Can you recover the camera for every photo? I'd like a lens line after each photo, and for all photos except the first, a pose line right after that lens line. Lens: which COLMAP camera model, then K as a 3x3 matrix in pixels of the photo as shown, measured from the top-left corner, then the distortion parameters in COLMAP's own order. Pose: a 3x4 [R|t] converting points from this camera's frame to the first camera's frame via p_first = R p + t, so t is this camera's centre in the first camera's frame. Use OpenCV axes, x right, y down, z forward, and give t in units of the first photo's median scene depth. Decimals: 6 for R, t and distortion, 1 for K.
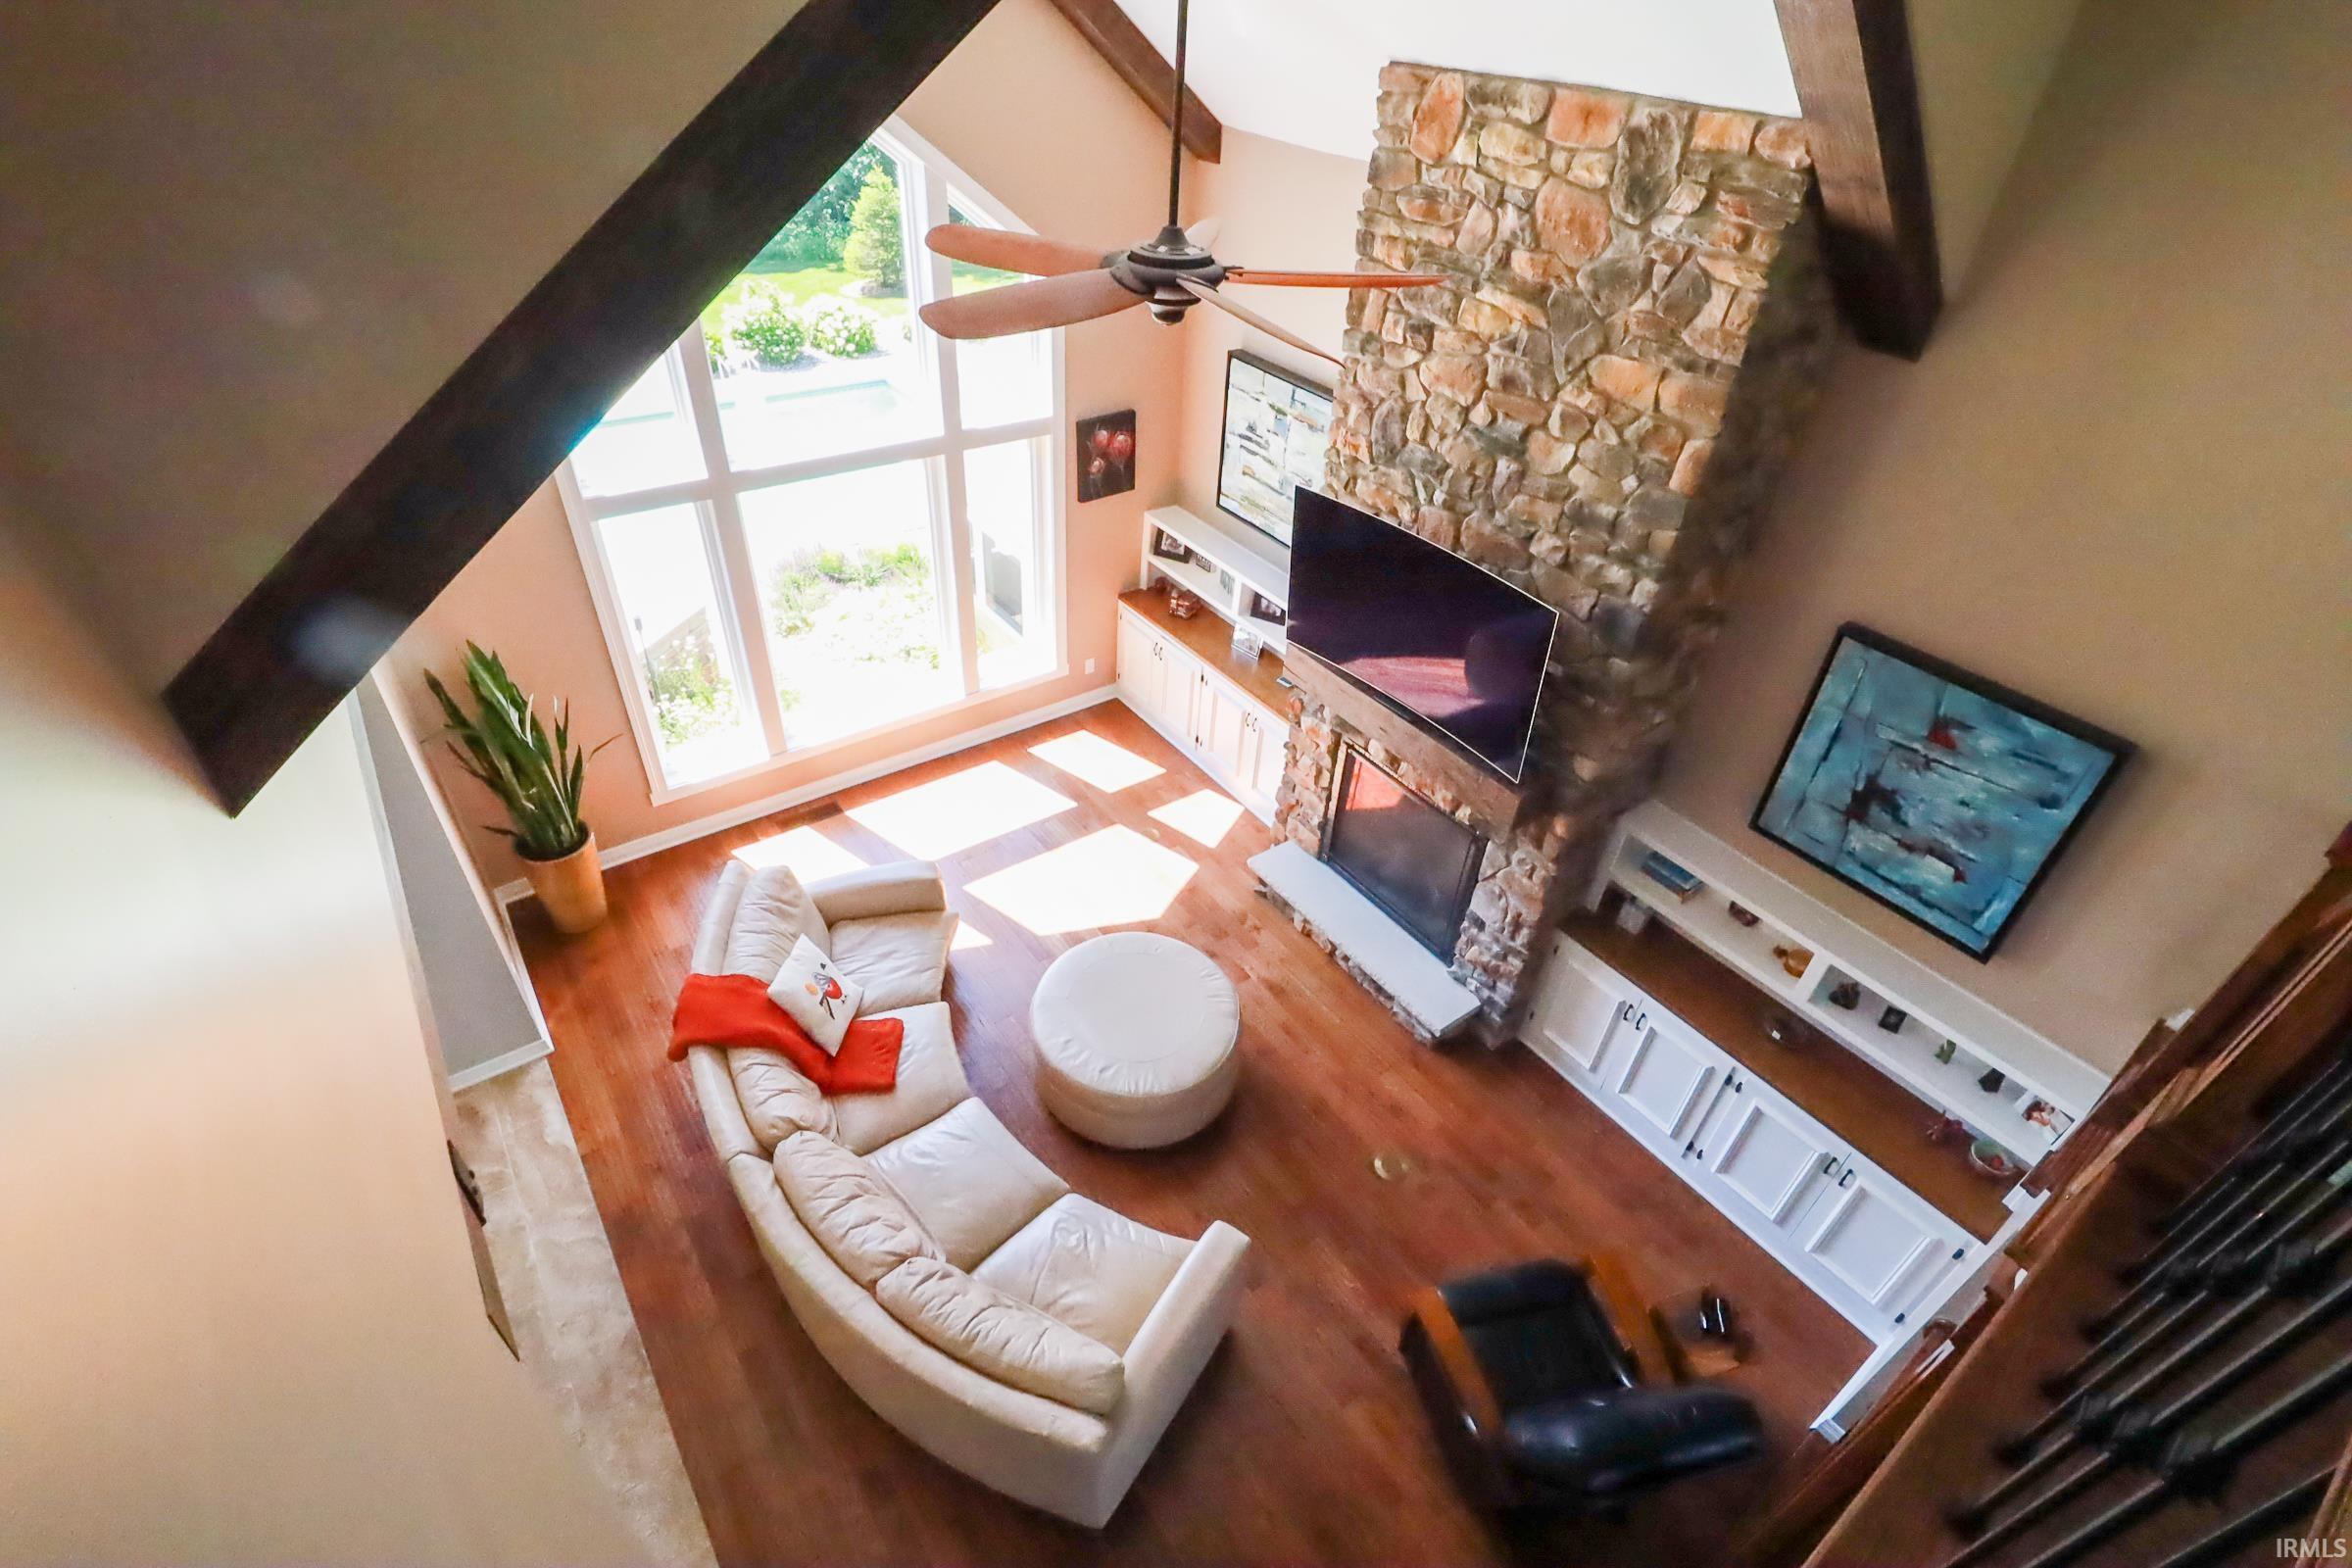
lens RADIAL K [[1083.2, 0, 1168.3], [0, 1083.2, 780.7], [0, 0, 1]] dist [-0.020675, -0.002062]
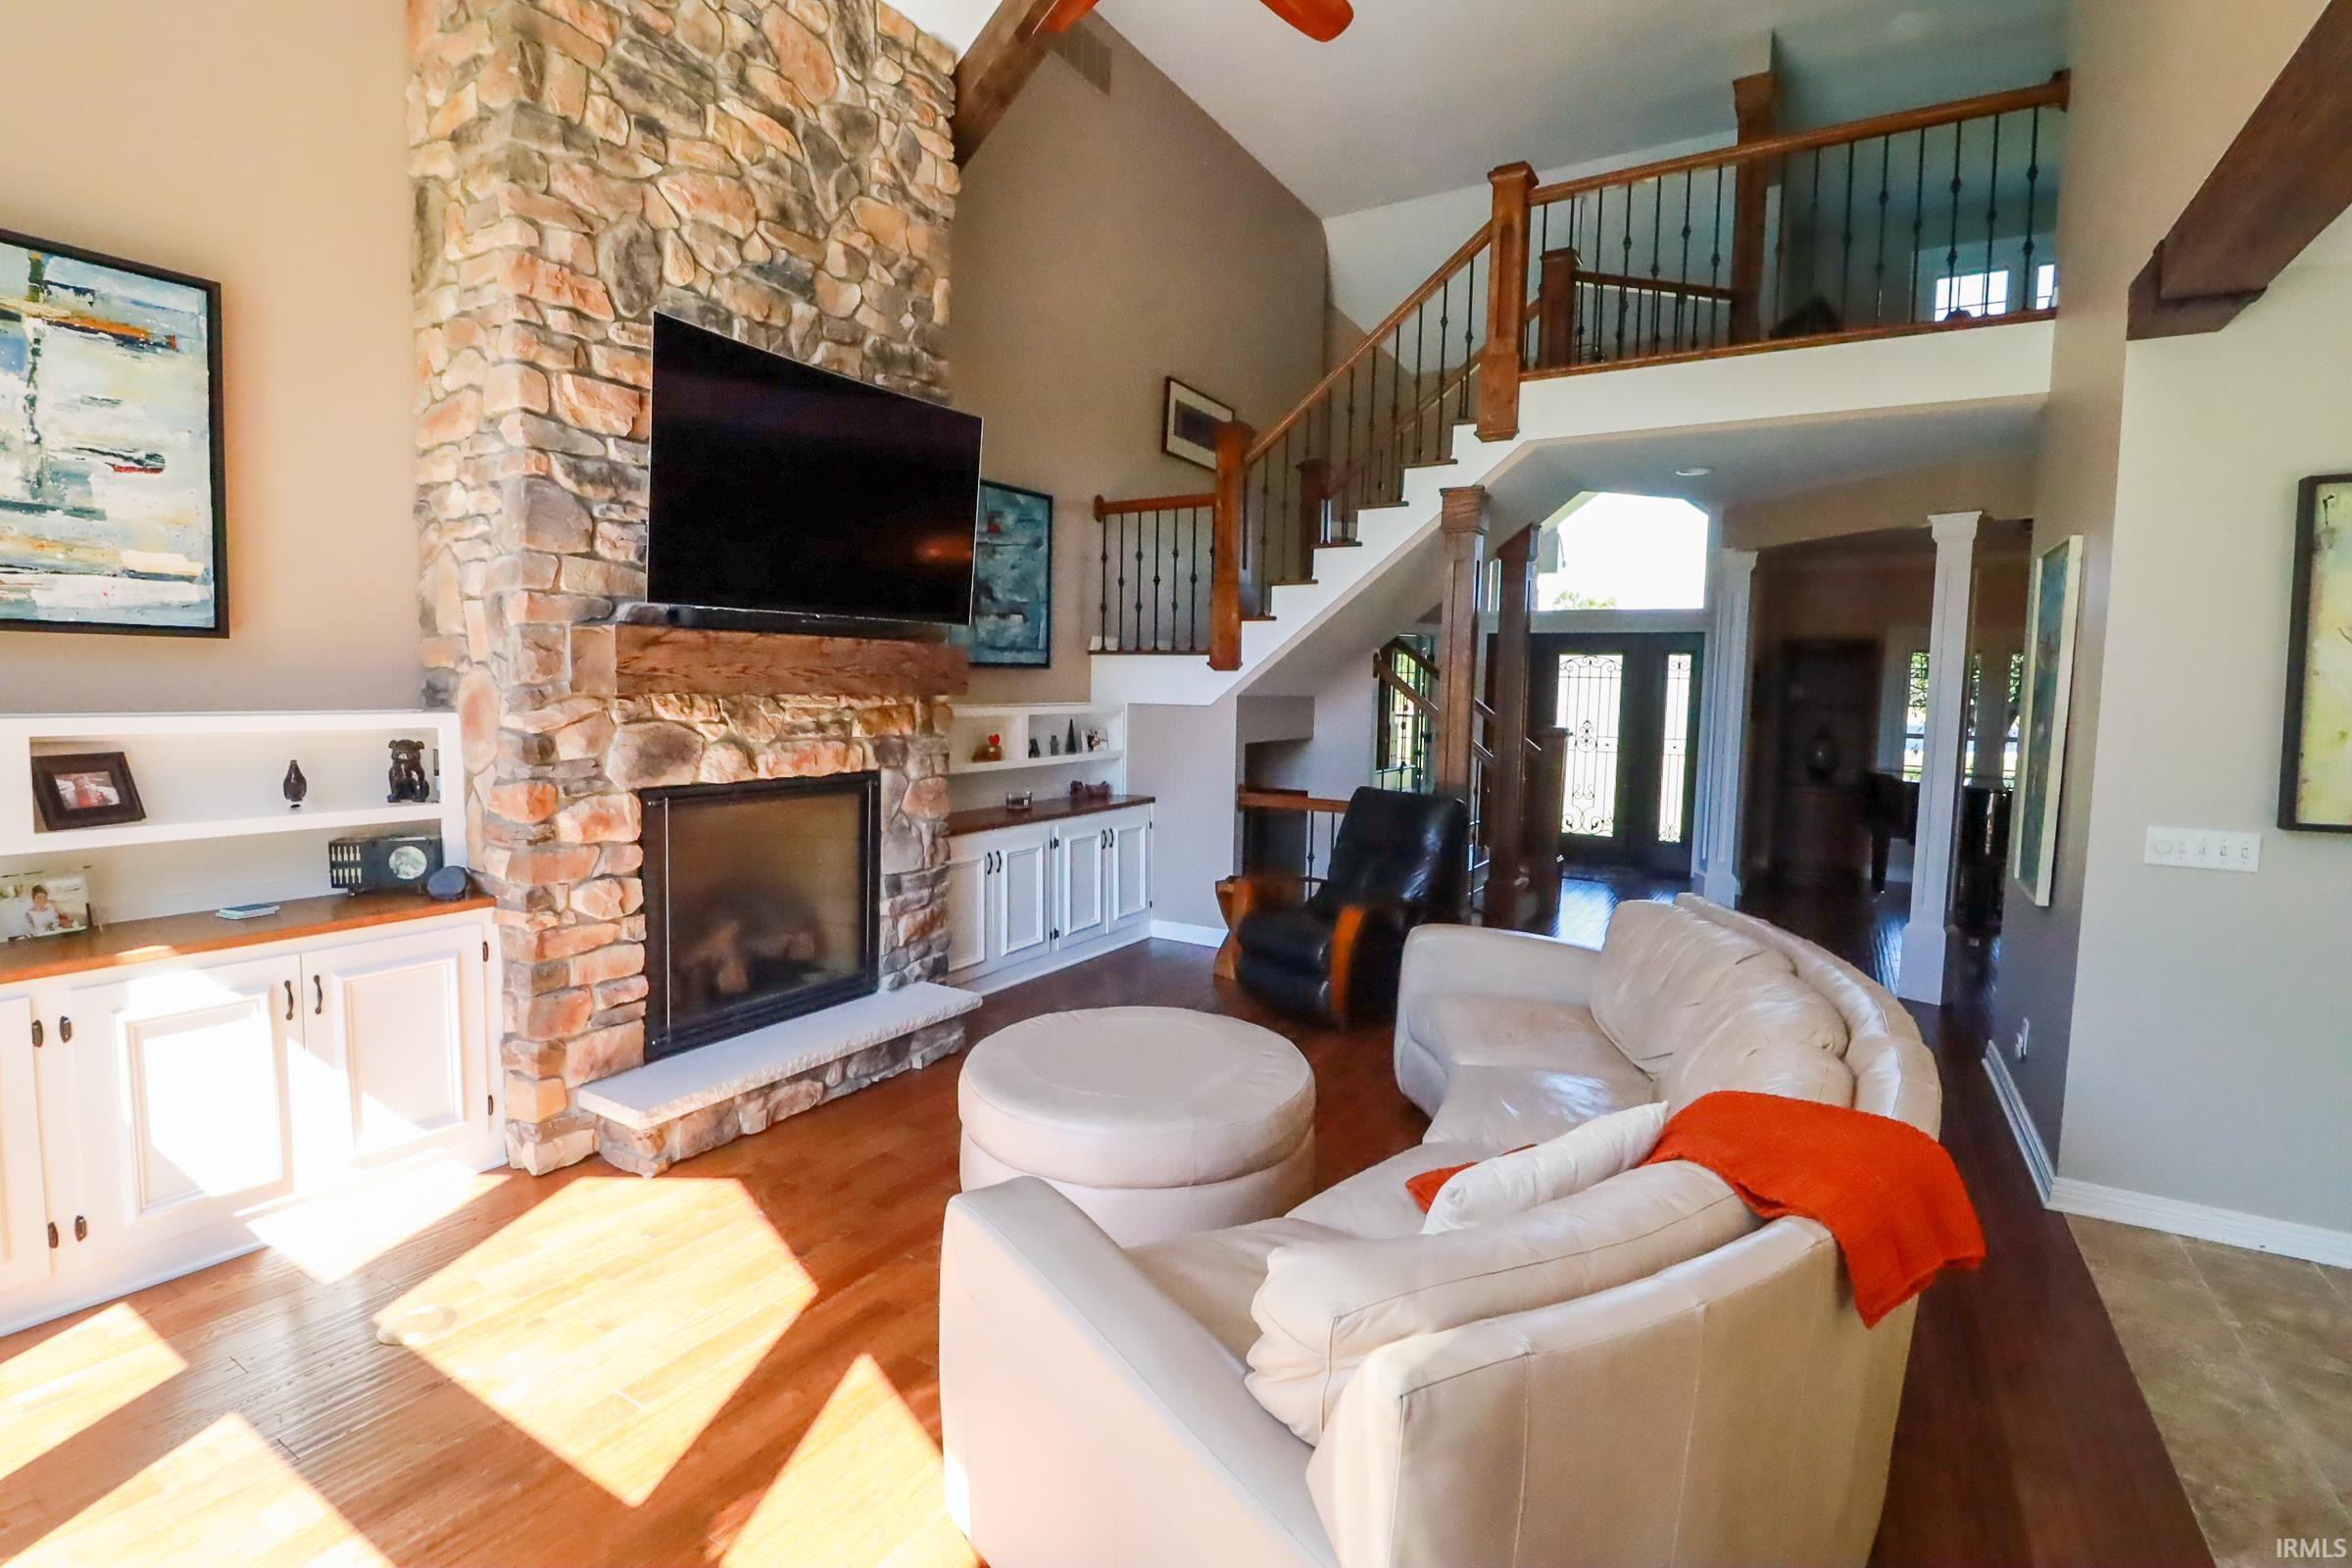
lens RADIAL K [[1083.2, 0, 1165.8], [0, 1083.2, 784.3], [0, 0, 1]] dist [-0.020675, -0.002062]
pose [[-0.391857, -0.135712, 0.909962, -0.714288], [0.528100, 0.776715, 0.343255, -0.140255], [-0.753365, 0.615058, -0.232692, 1.295639]]
